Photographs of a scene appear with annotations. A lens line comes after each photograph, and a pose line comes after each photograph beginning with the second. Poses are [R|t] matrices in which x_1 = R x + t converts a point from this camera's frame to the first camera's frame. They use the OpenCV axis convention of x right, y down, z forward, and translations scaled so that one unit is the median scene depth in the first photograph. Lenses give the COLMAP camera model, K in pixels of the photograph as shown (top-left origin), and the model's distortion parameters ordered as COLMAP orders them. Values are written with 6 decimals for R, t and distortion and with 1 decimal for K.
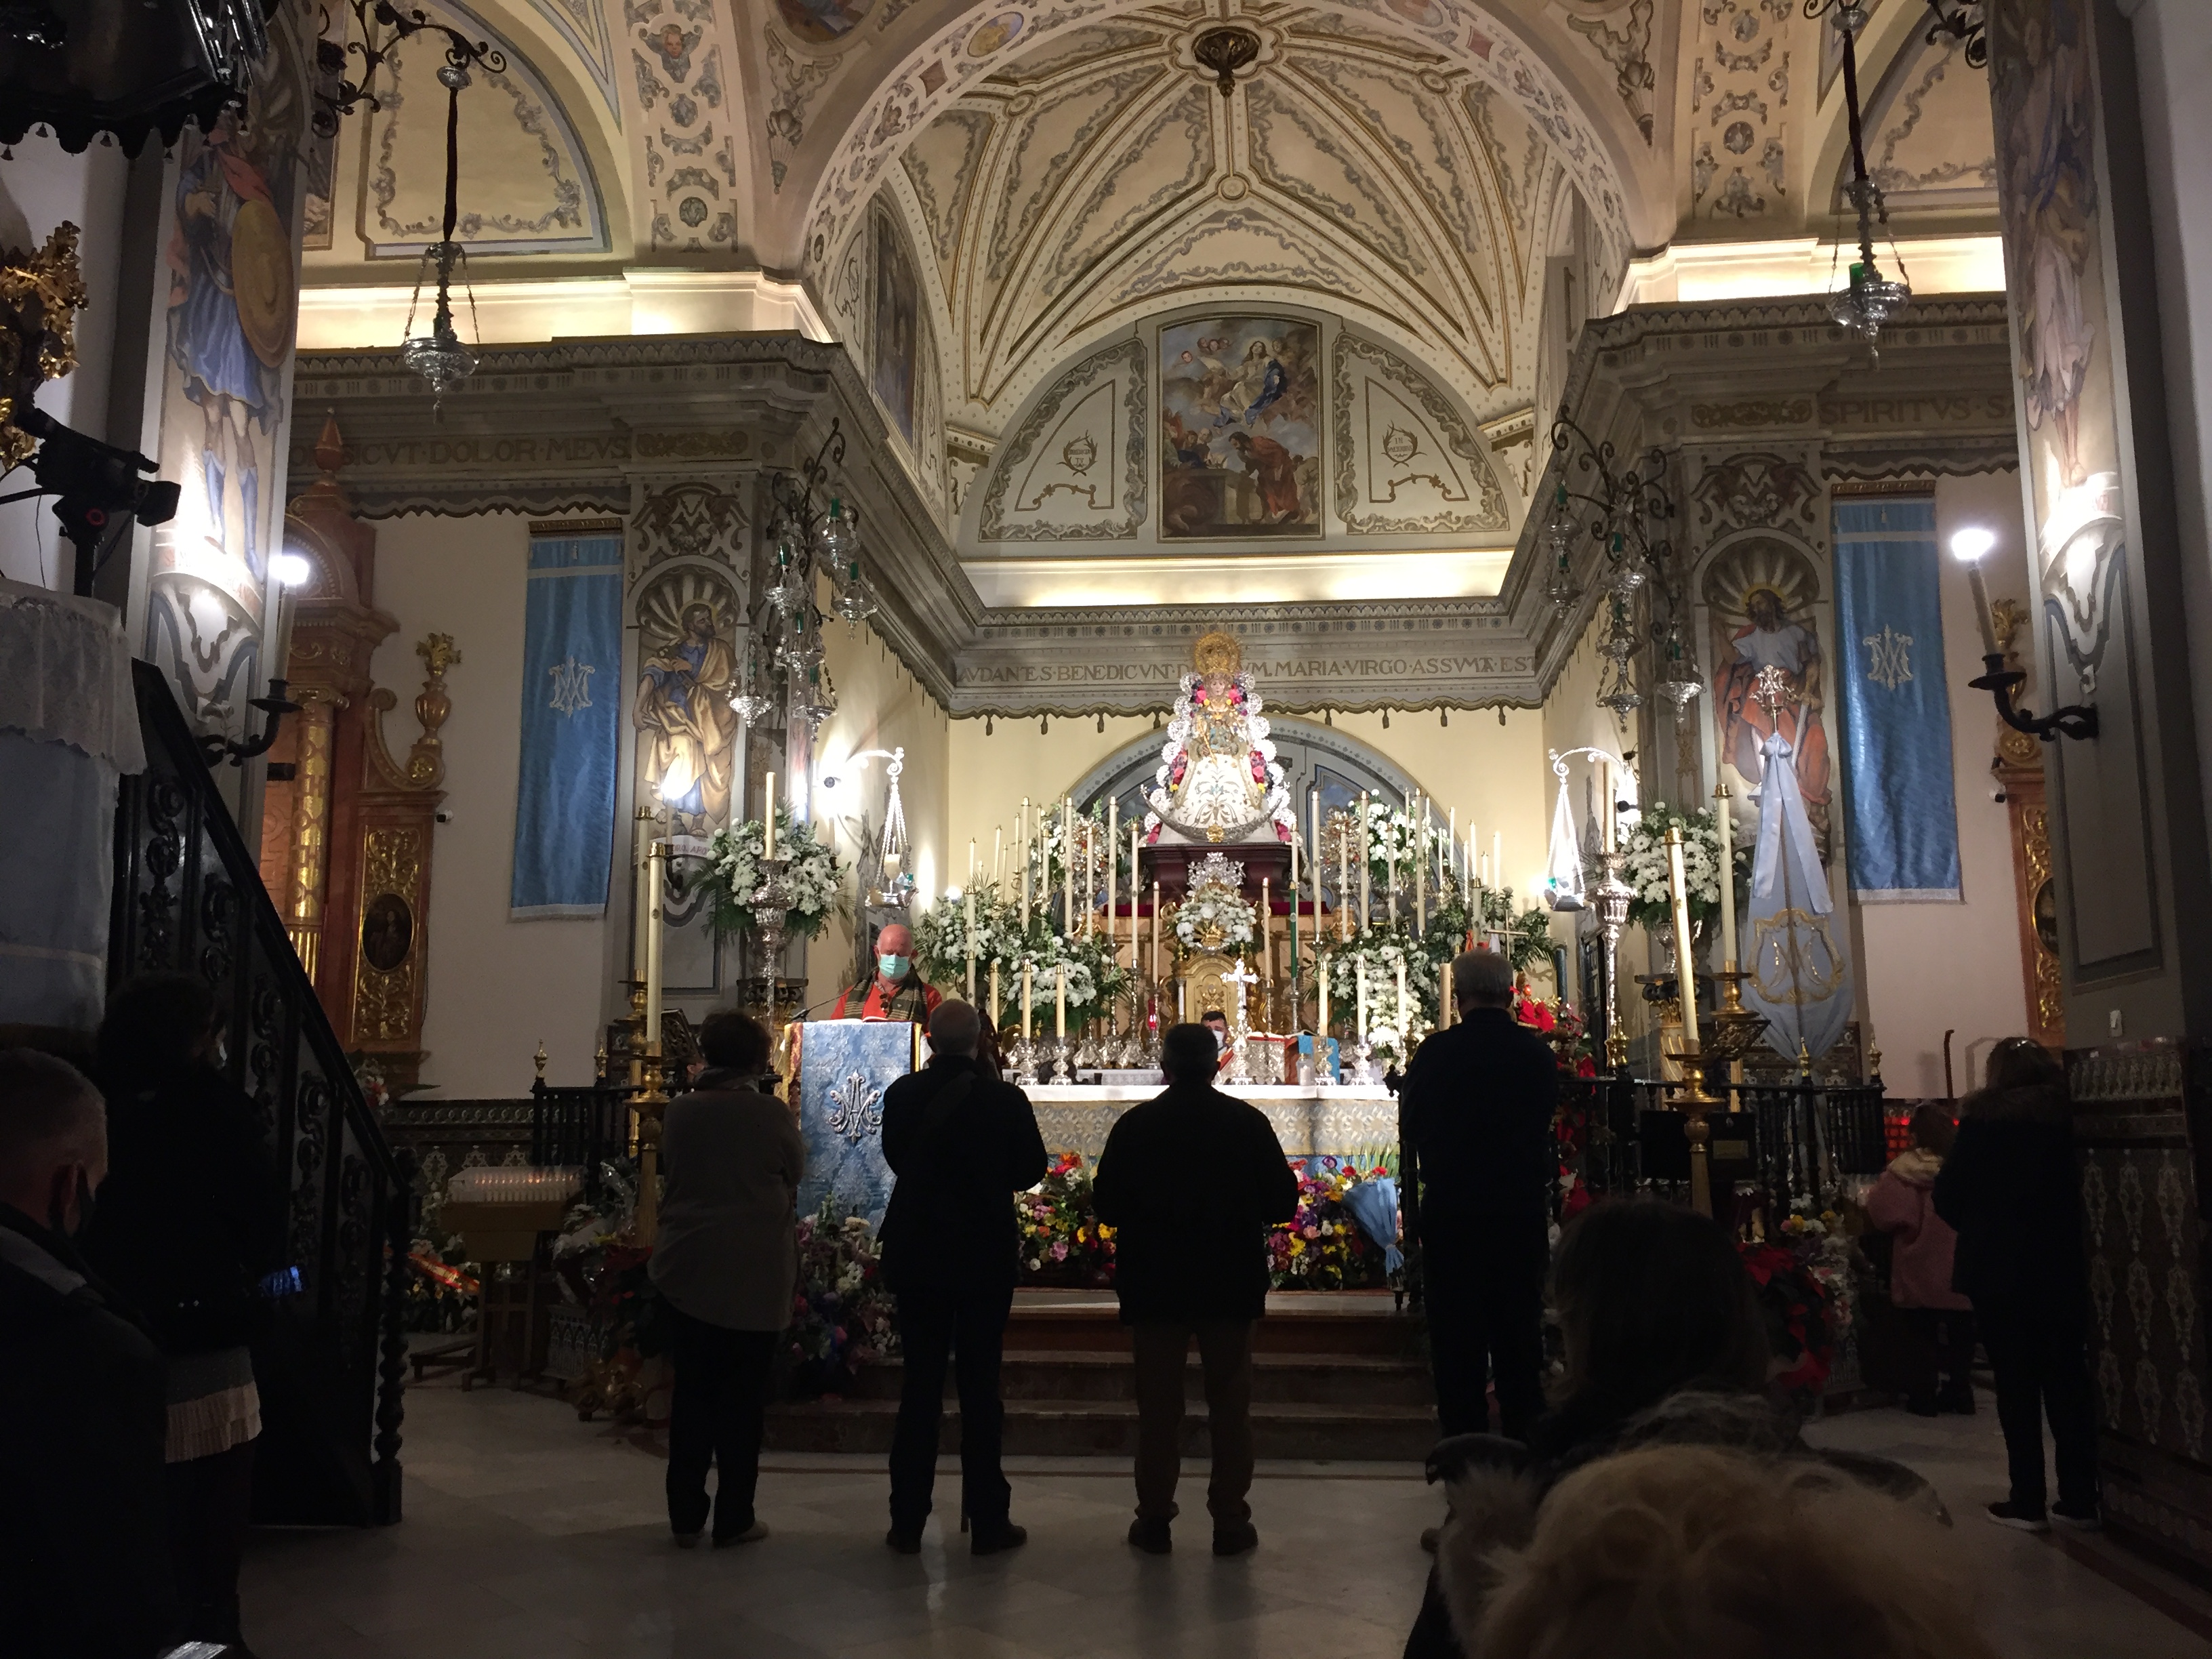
lens RADIAL K [[1882.6, 0, 1106.0], [0, 1882.6, 829.5], [0, 0, 1]] dist [0.075769, -0.106948]
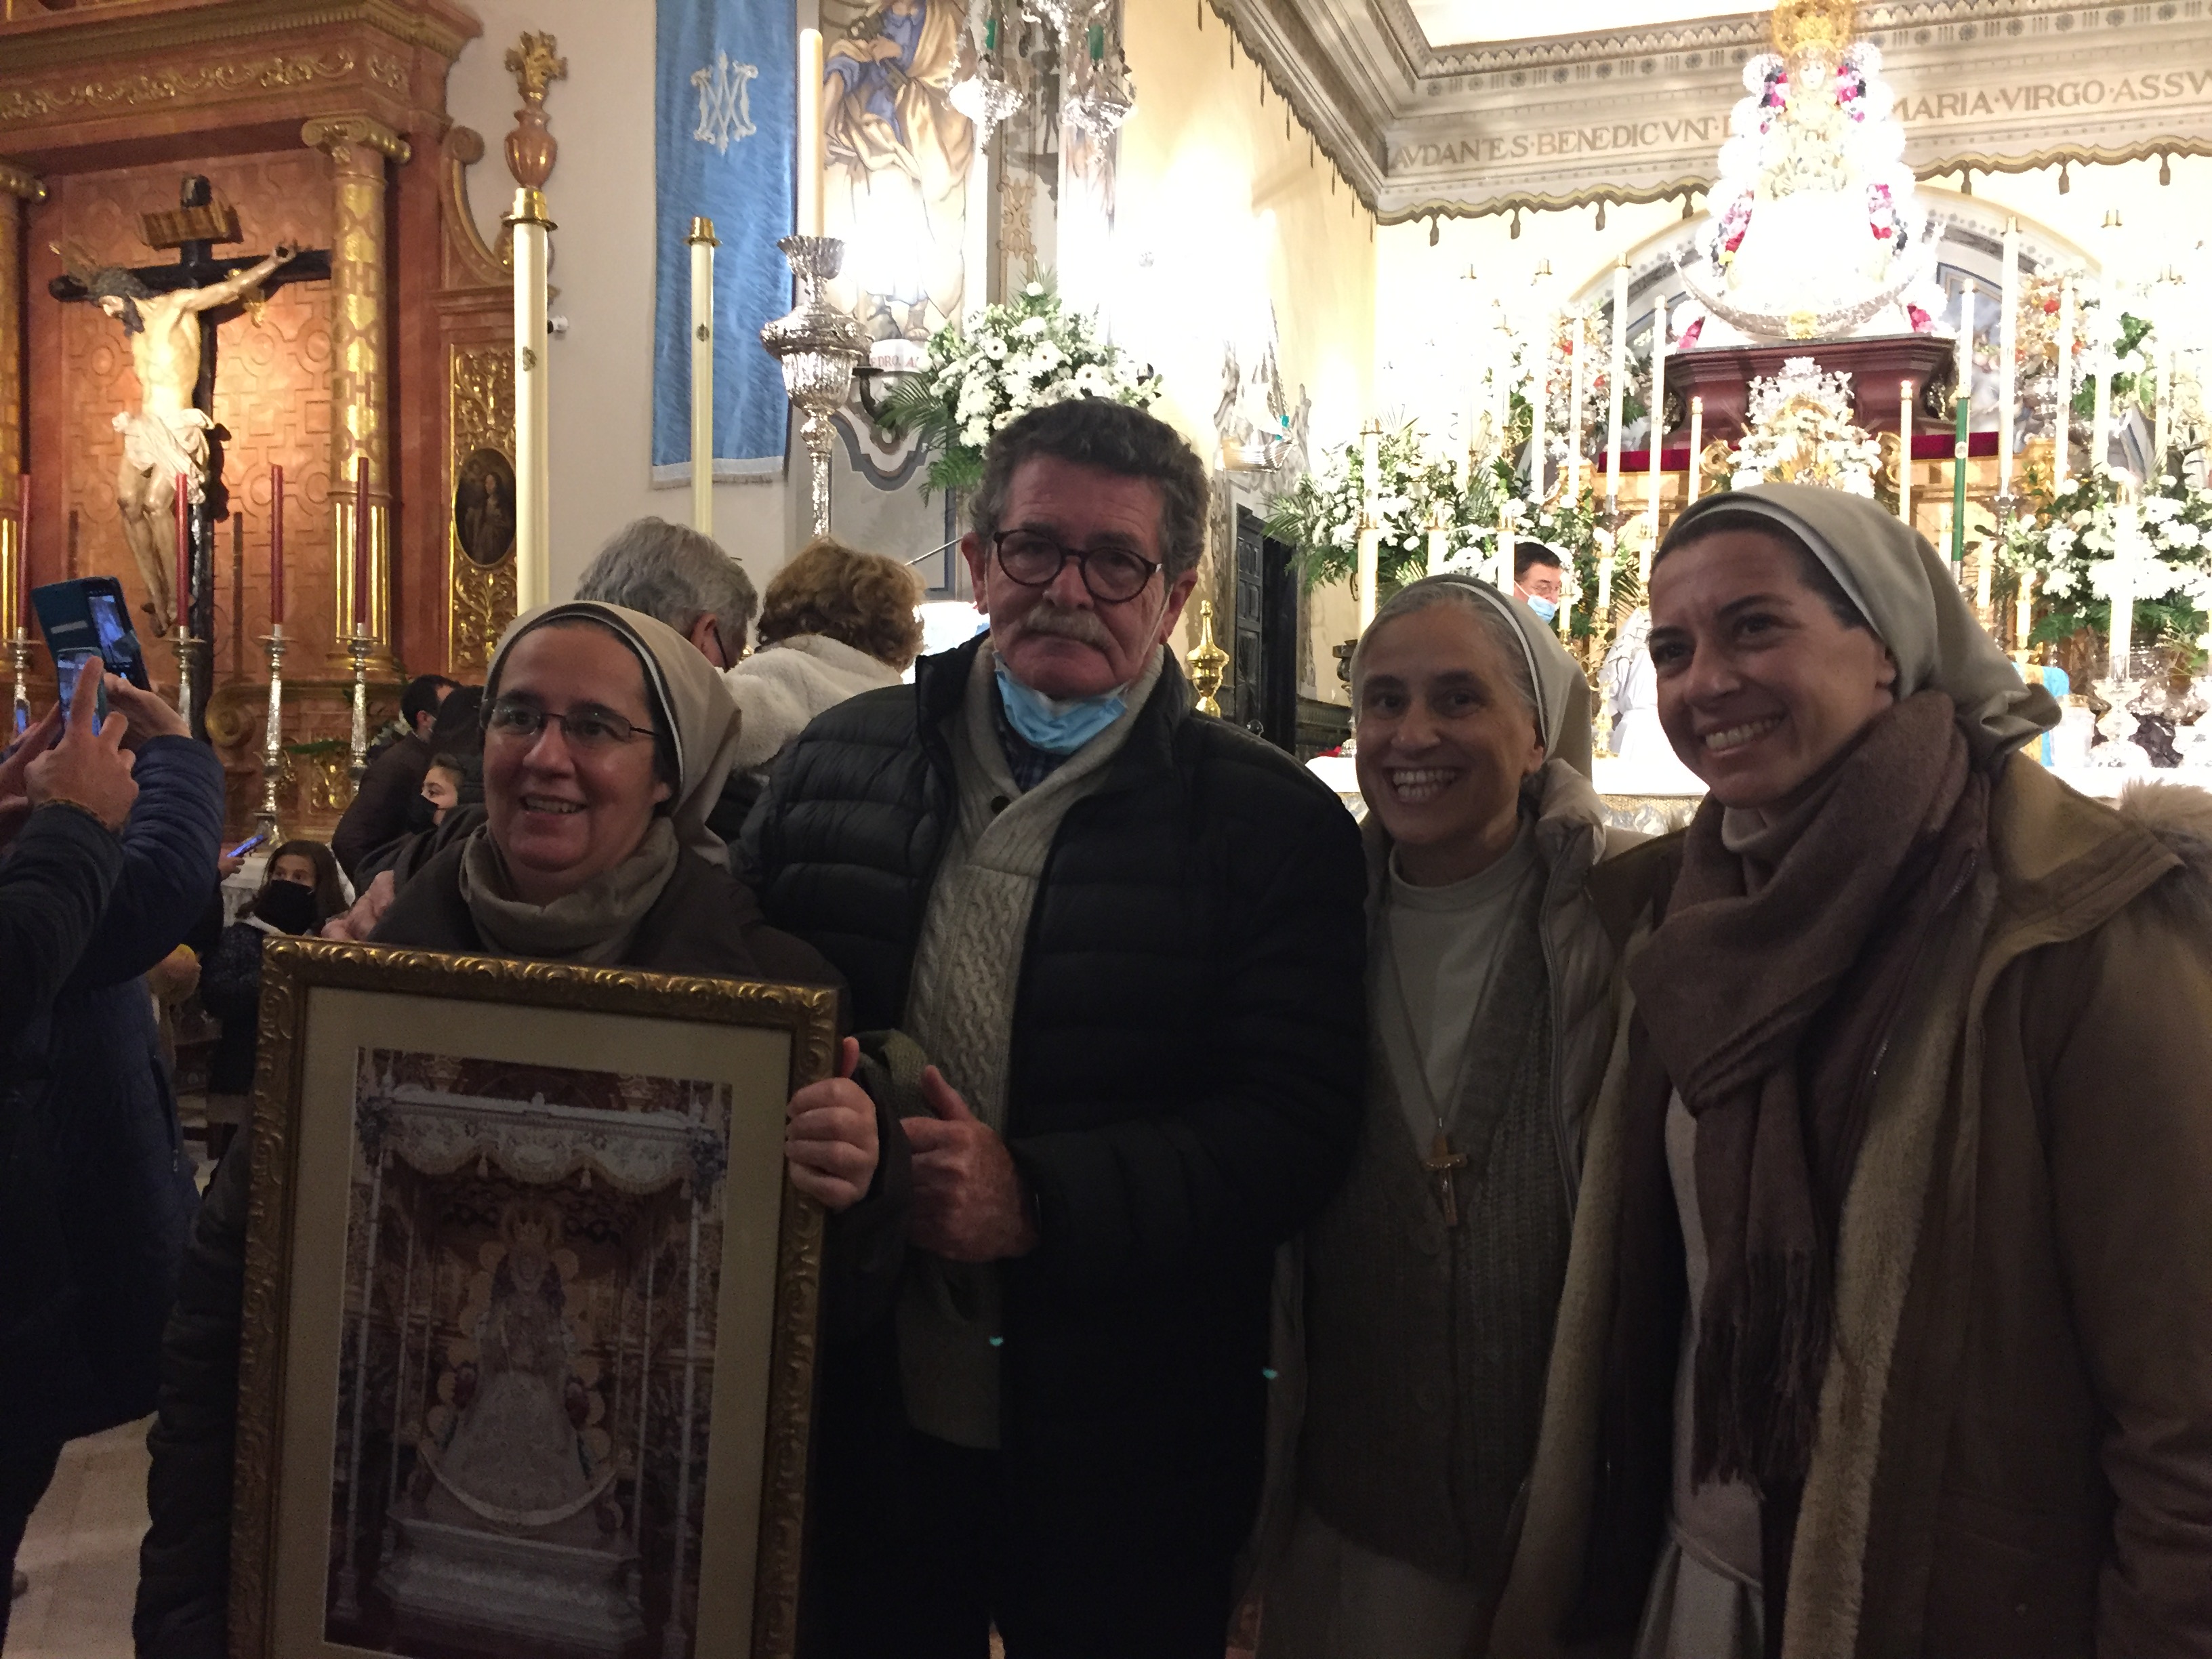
lens RADIAL K [[1884.3, 0, 1106.0], [0, 1884.3, 829.5], [0, 0, 1]] dist [0.084026, -0.120877]
pose [[0.968763, 0.022243, -0.246988, -0.001491], [0.023651, 0.983142, 0.181306, 0.047253], [0.246857, -0.181484, 0.951906, 0.382502]]
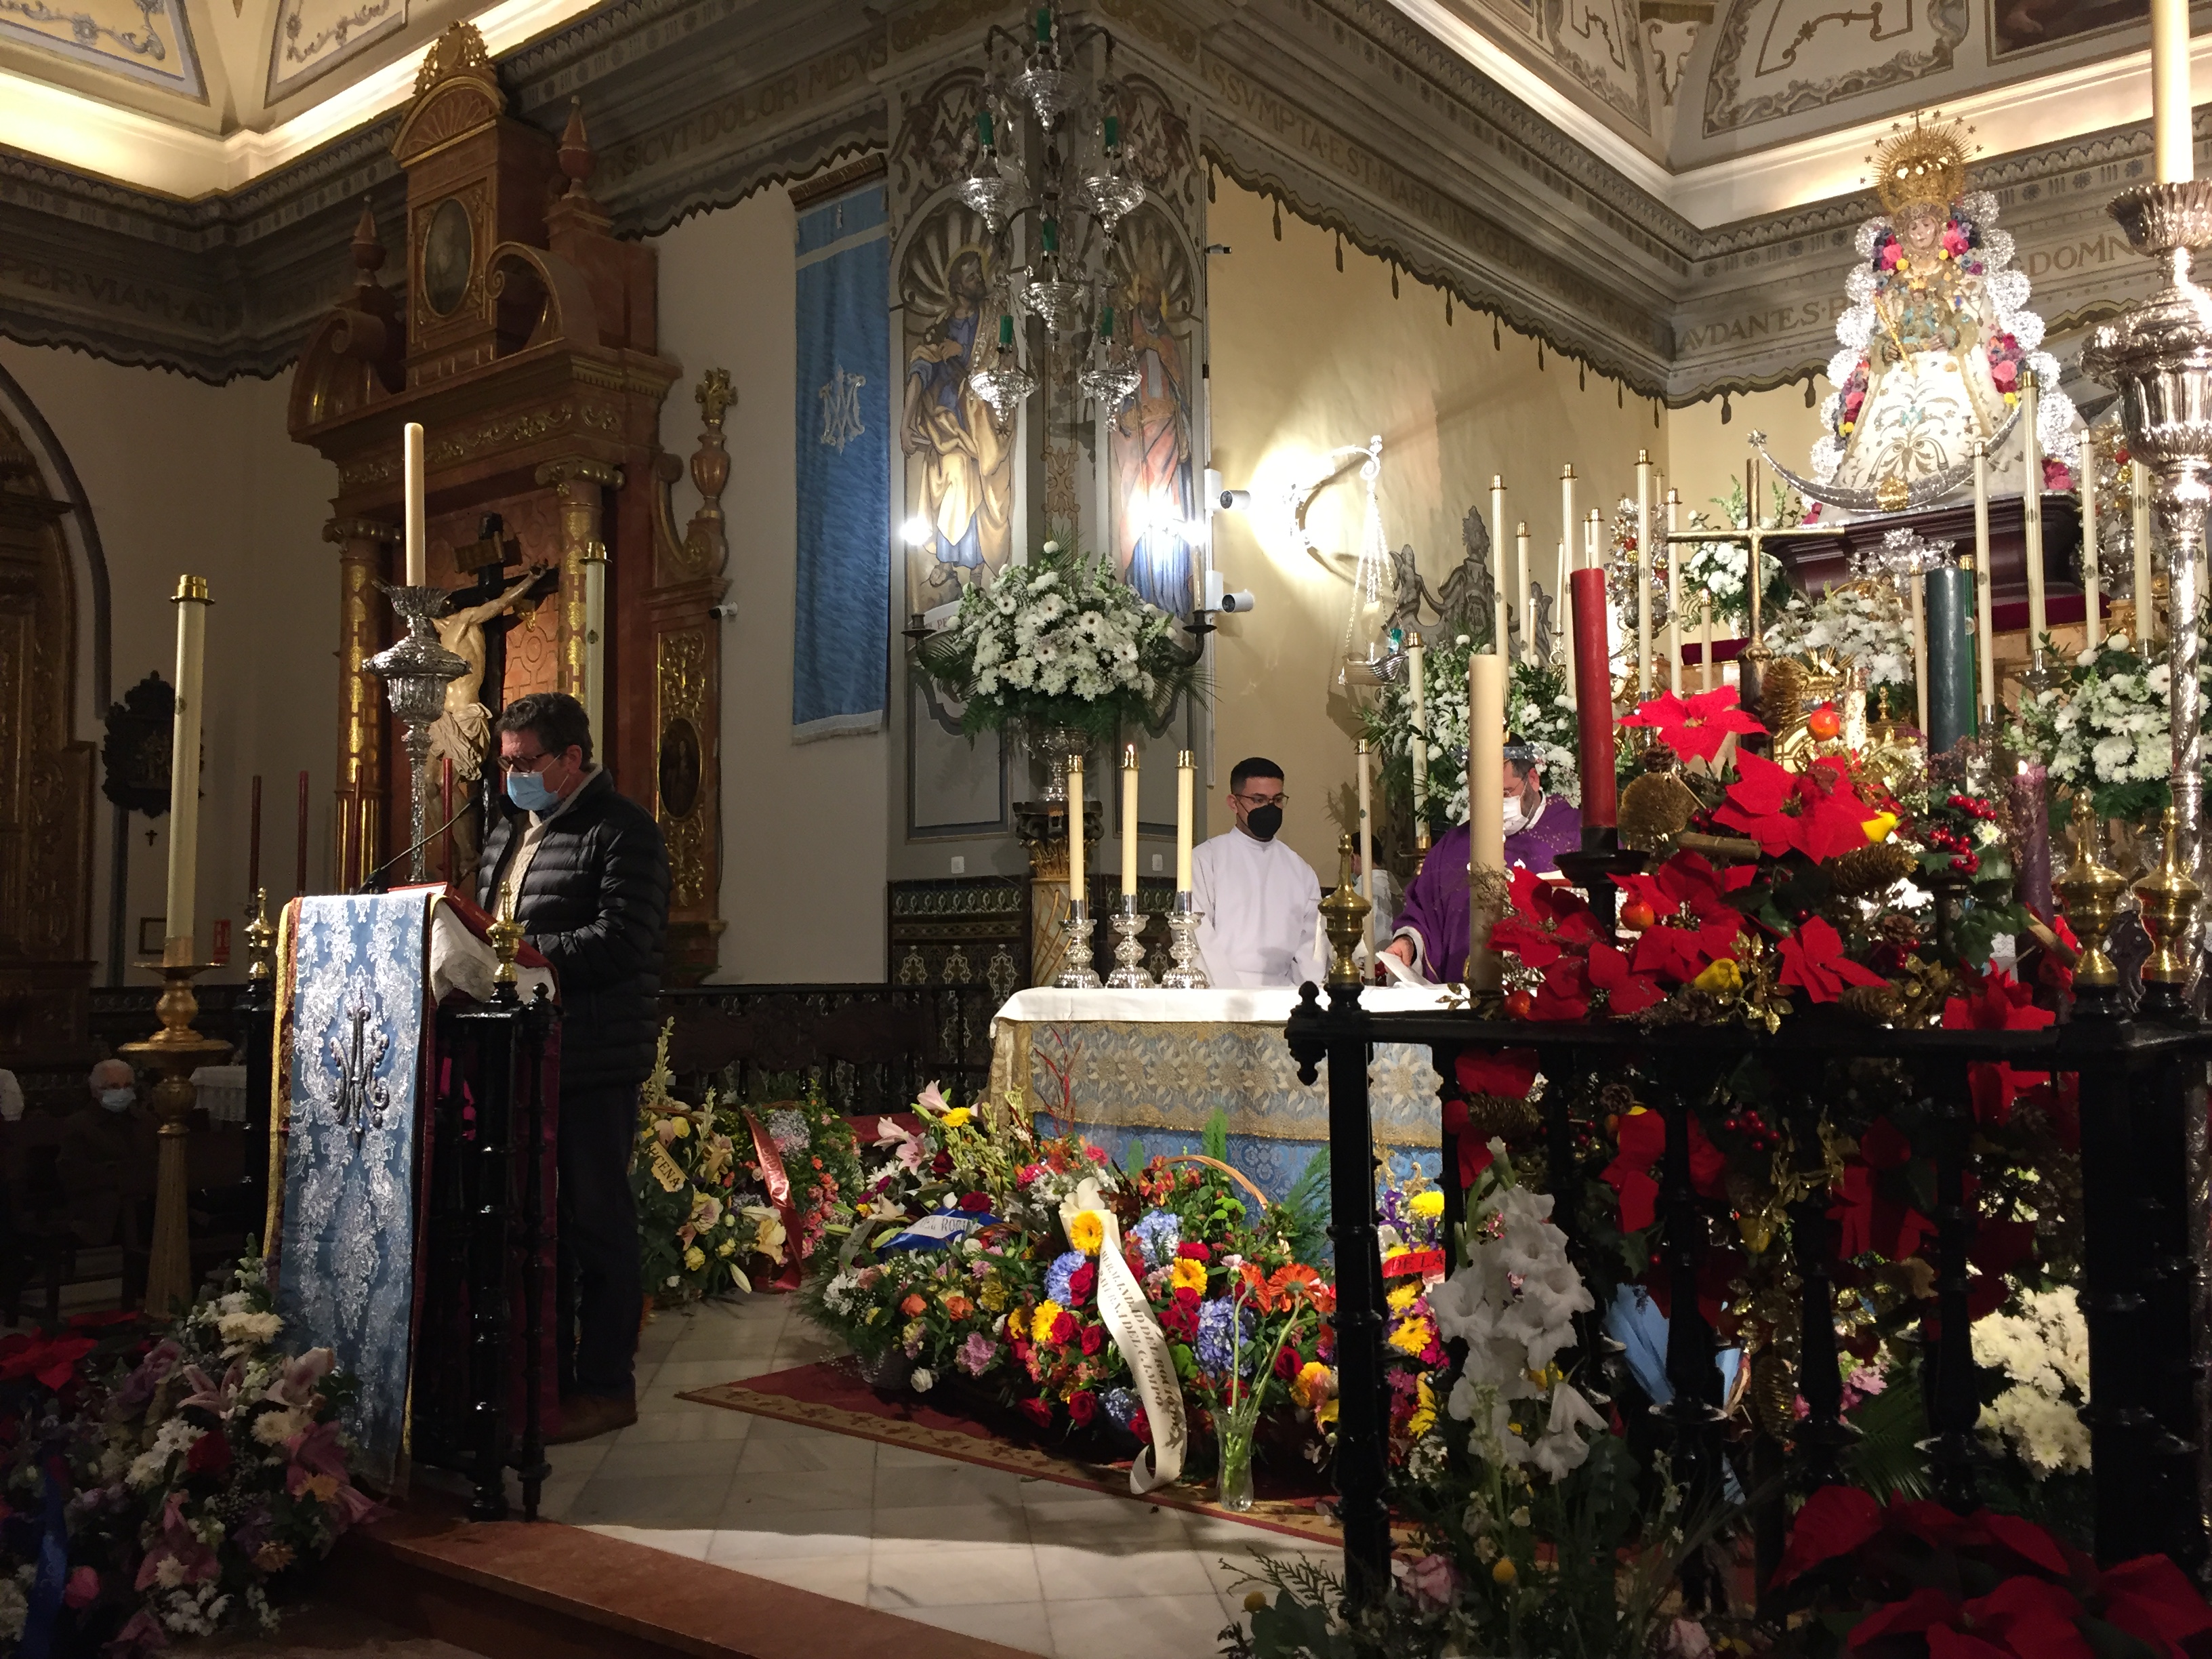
lens RADIAL K [[1884.3, 0, 1106.0], [0, 1884.3, 829.5], [0, 0, 1]] dist [0.084026, -0.120877]
pose [[0.830617, -0.045917, -0.554947, 0.184381], [0.096346, 0.993415, 0.062009, 0.045782], [0.548446, -0.104972, 0.829571, 0.434291]]
